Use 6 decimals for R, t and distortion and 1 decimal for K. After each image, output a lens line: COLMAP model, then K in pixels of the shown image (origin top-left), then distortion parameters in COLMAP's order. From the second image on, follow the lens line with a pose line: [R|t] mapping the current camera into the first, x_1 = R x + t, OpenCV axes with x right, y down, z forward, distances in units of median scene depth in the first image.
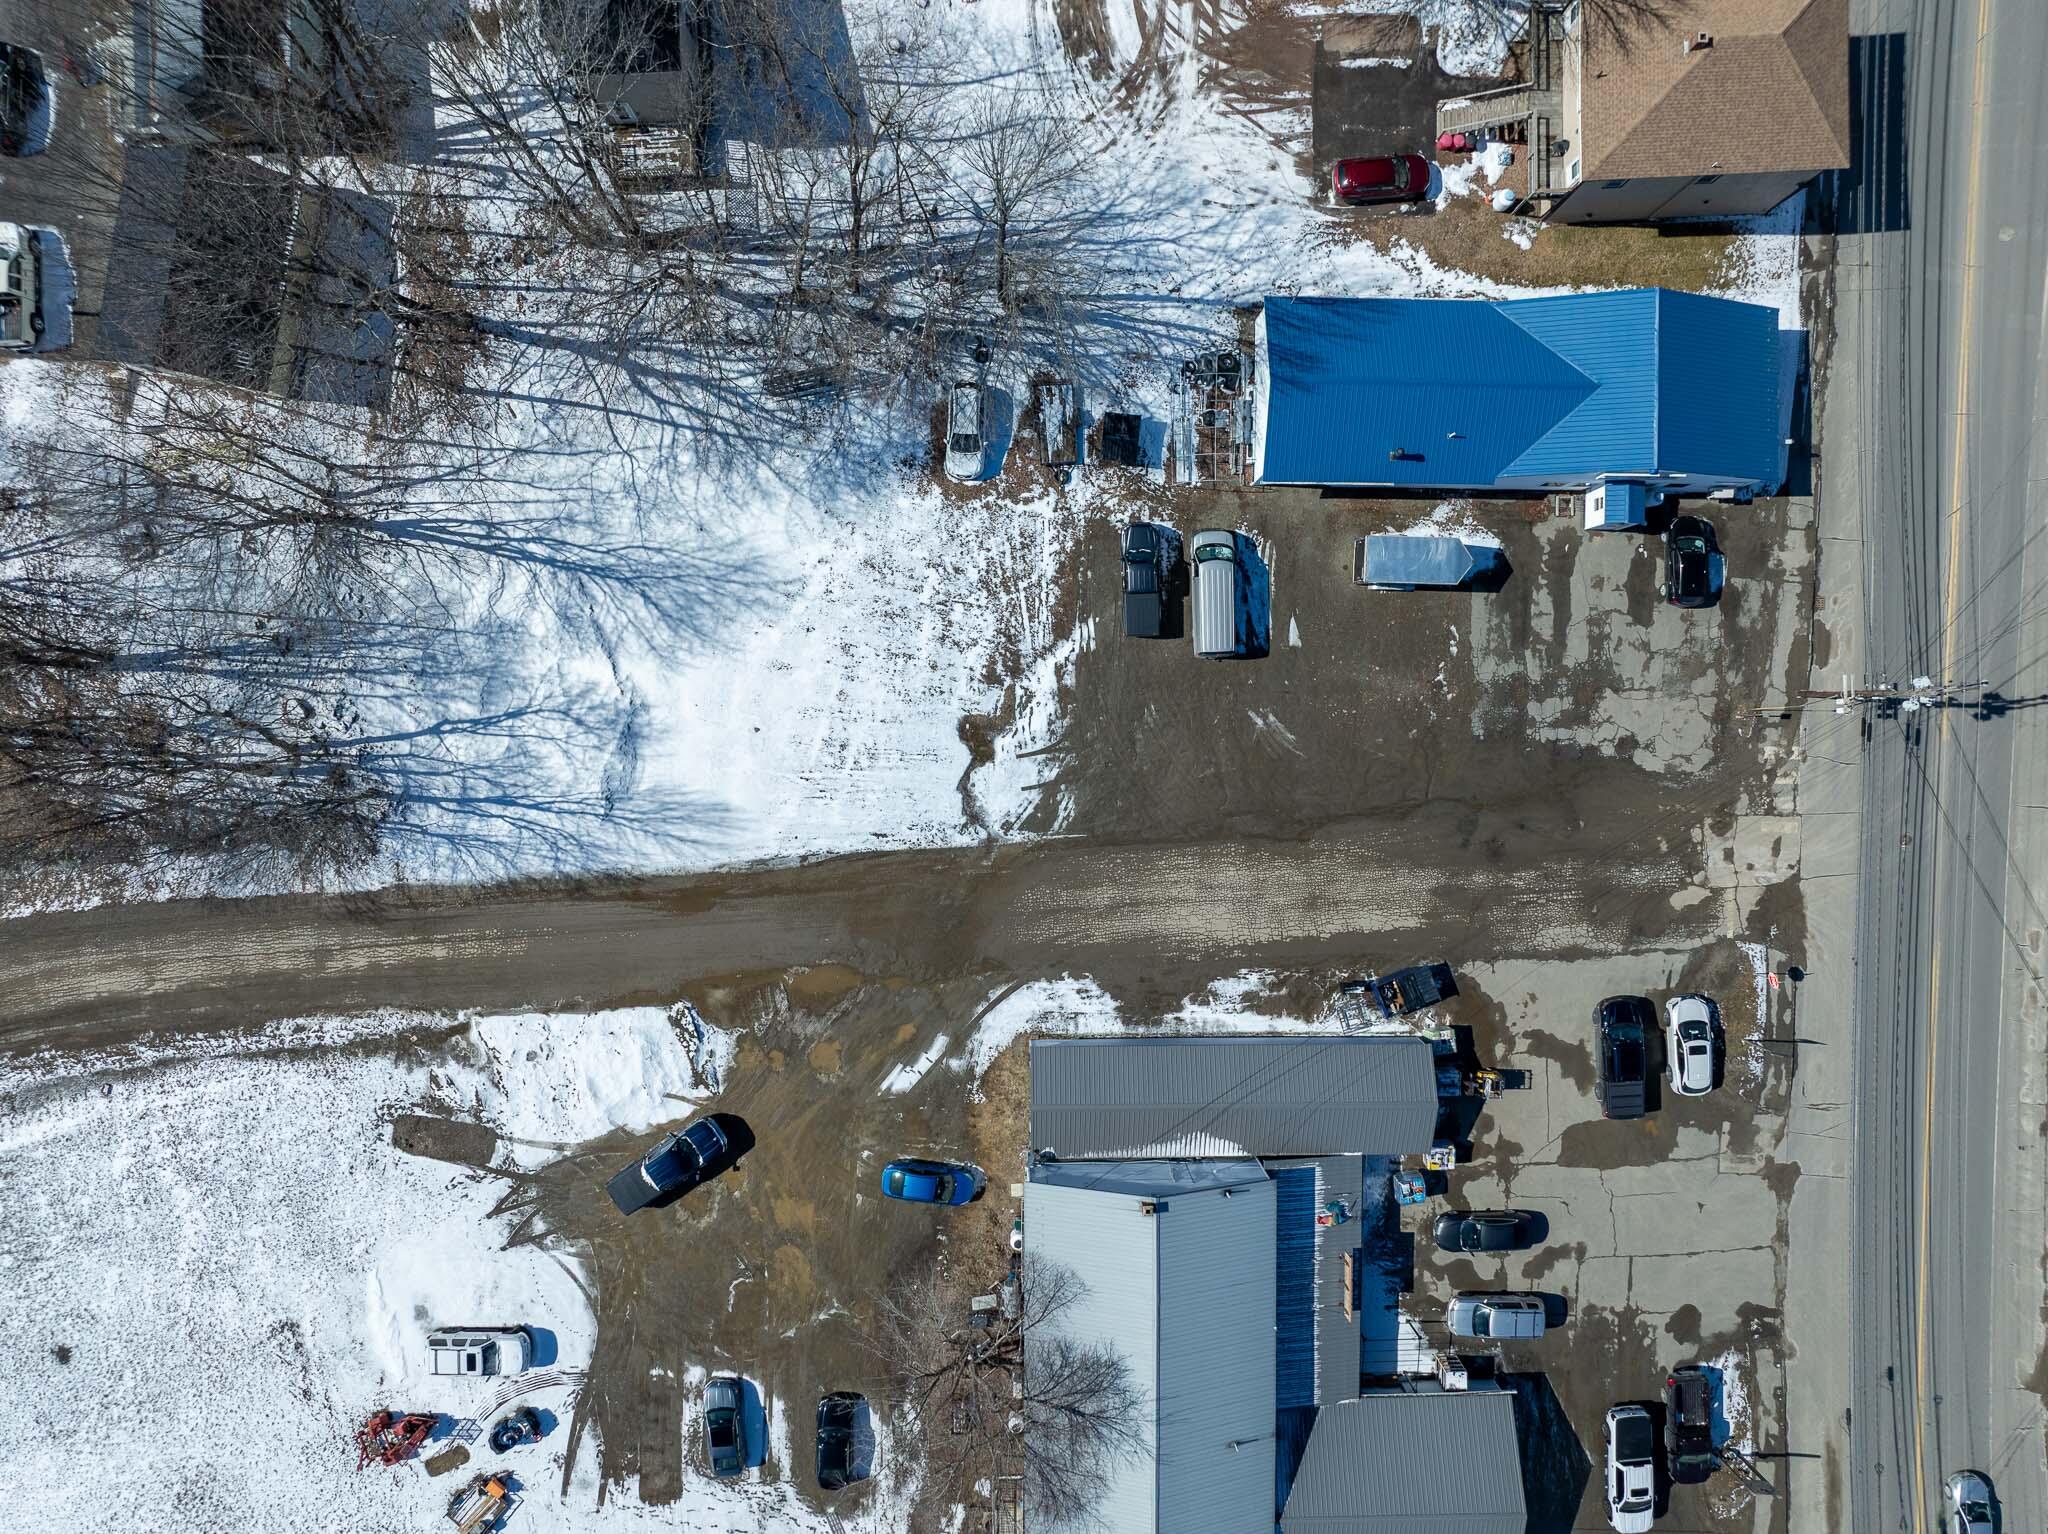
lens RADIAL K [[1440.6, 0, 1025.9], [0, 1440.6, 769.8], [0, 0, 1]] dist [-0.024632, -0.019084]
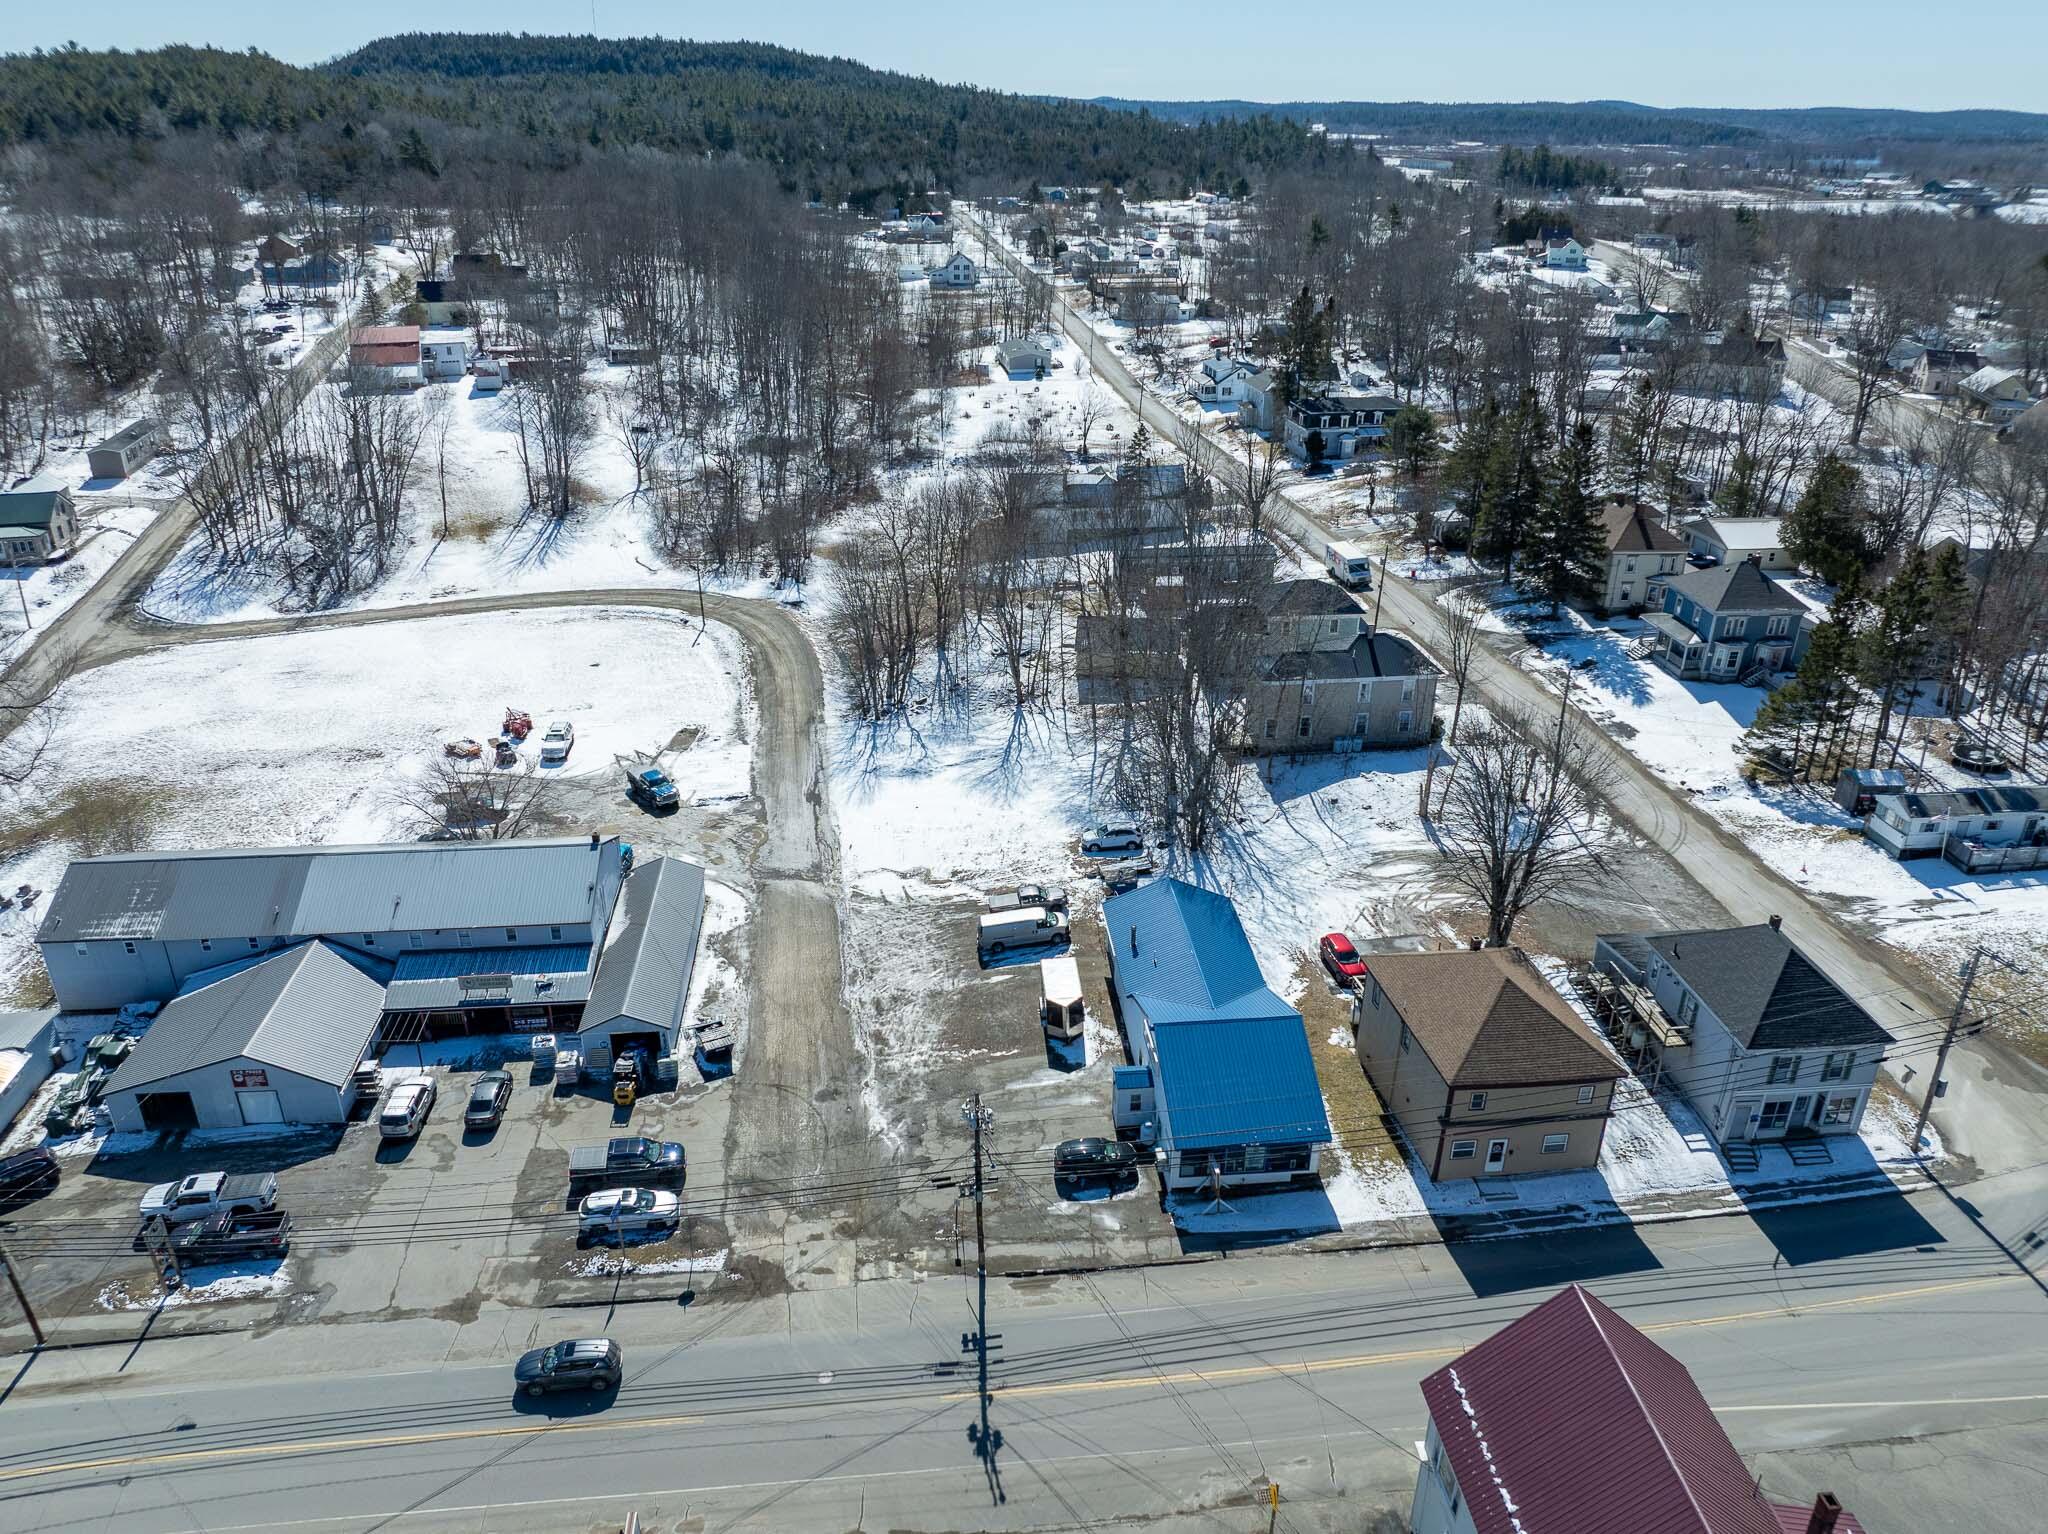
lens RADIAL K [[1440.6, 0, 1025.9], [0, 1440.6, 769.8], [0, 0, 1]] dist [-0.024632, -0.019084]
pose [[0.094011, 0.404144, -0.909852, 1.297481], [-0.994880, 0.004088, -0.100981, 0.014281], [-0.037091, 0.914686, 0.402459, 0.296119]]
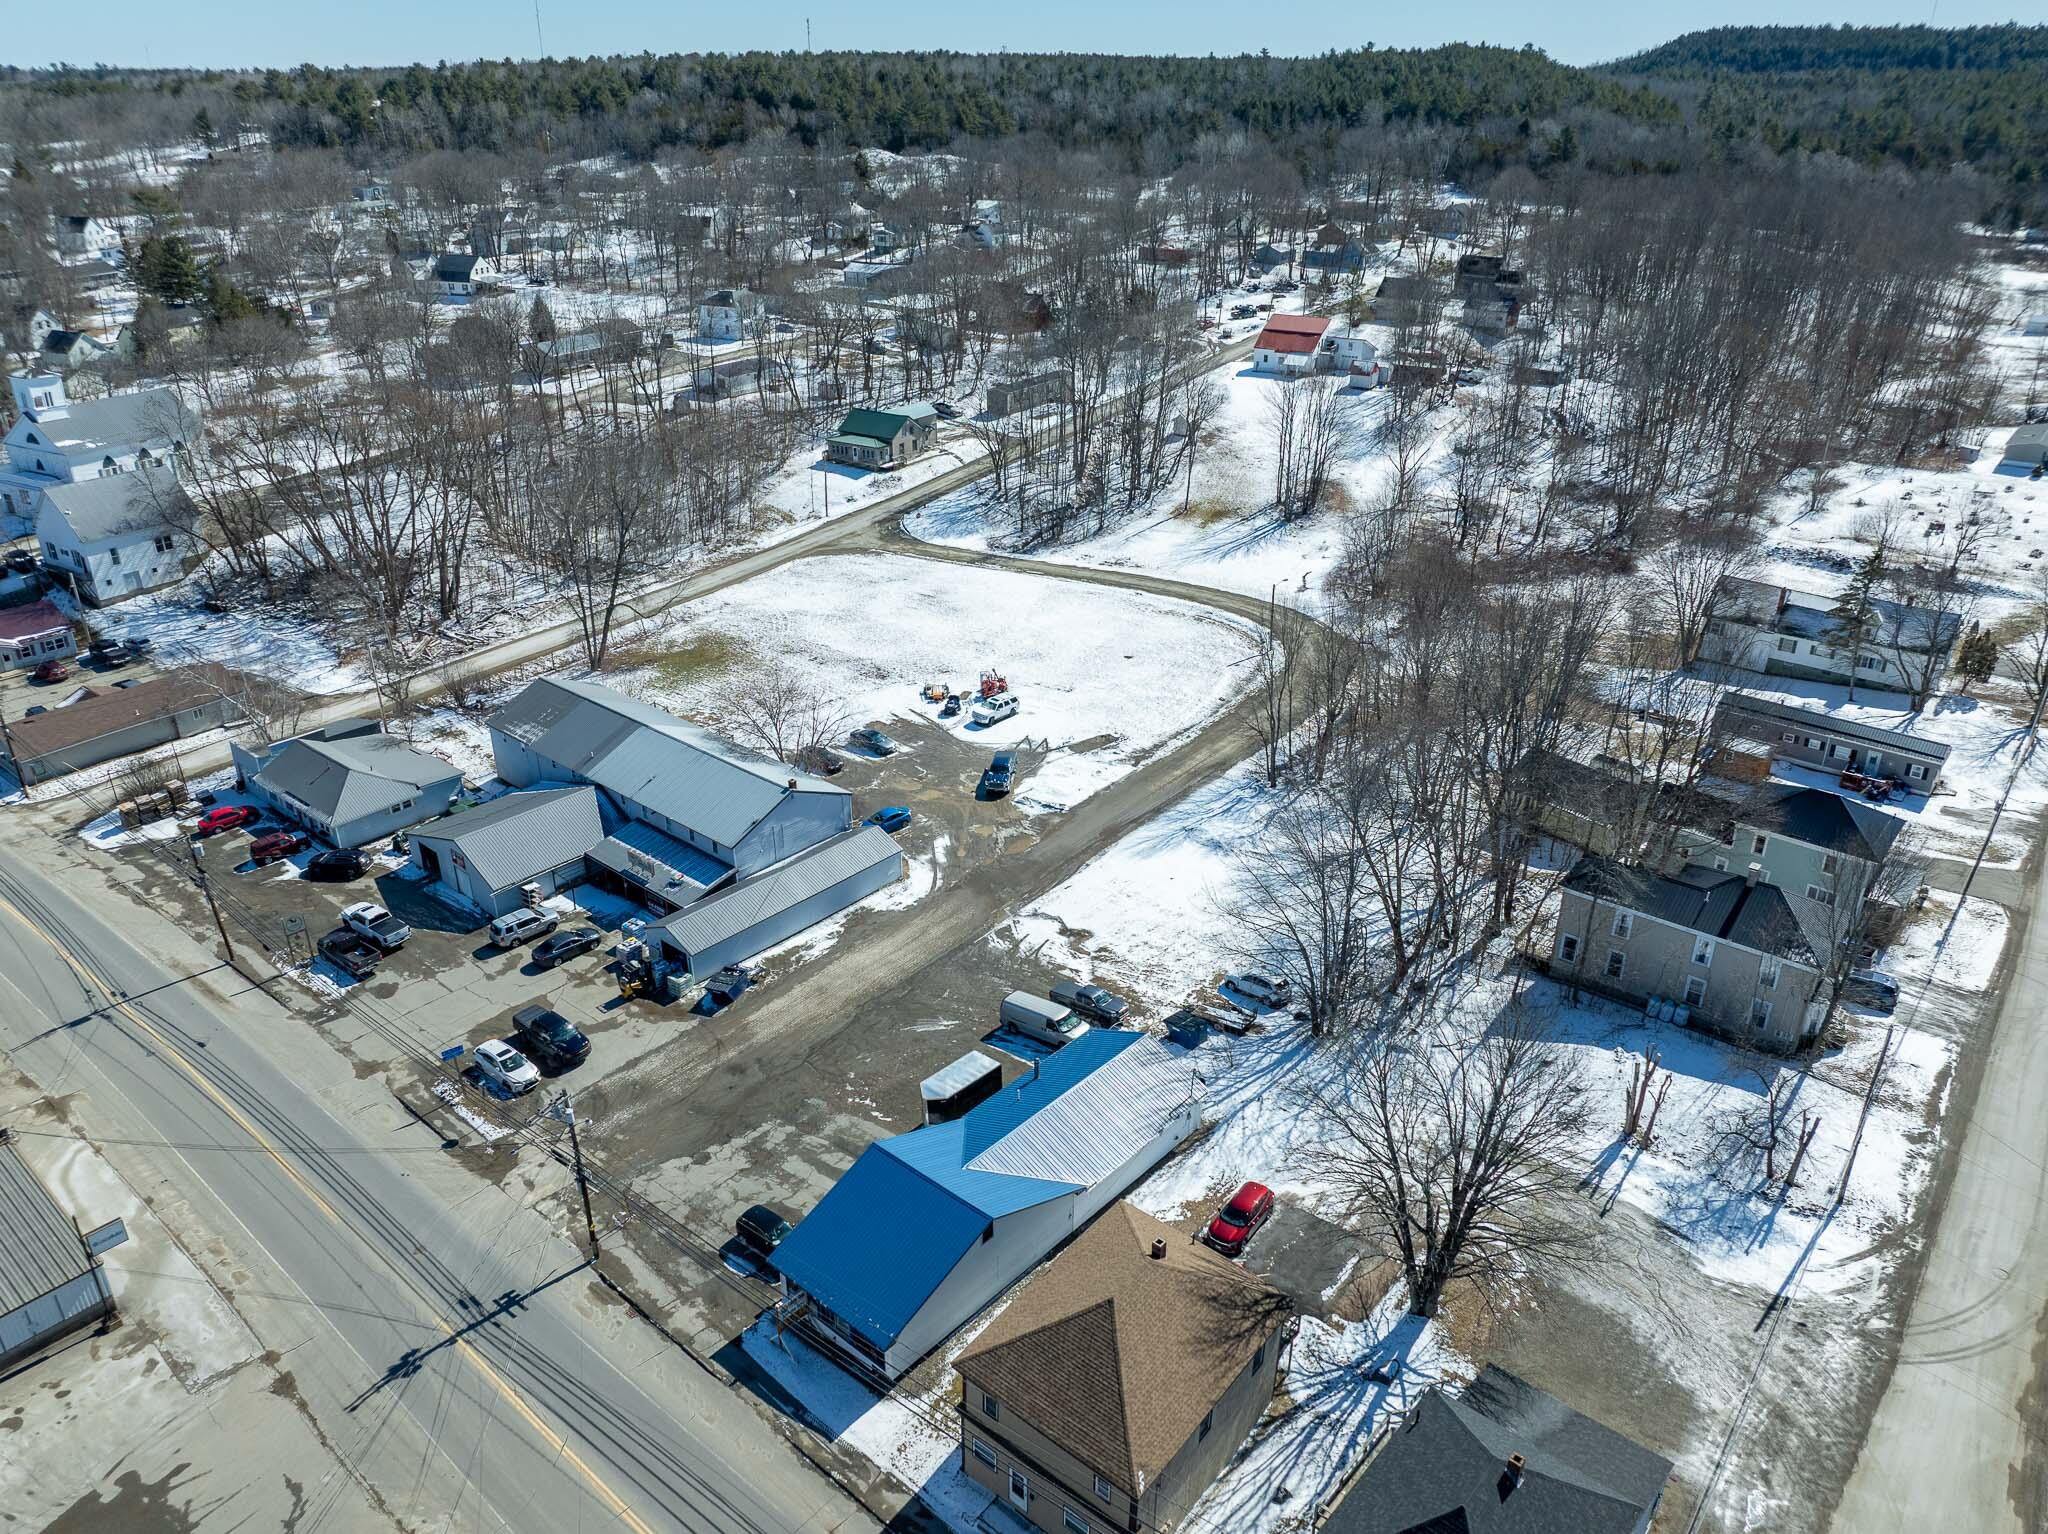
lens RADIAL K [[1440.6, 0, 1025.9], [0, 1440.6, 769.8], [0, 0, 1]] dist [-0.024632, -0.019084]
pose [[-0.661442, 0.304751, -0.685289, 0.934522], [-0.749093, -0.313264, 0.583717, -0.771813], [-0.036788, 0.899440, 0.435493, 0.230720]]
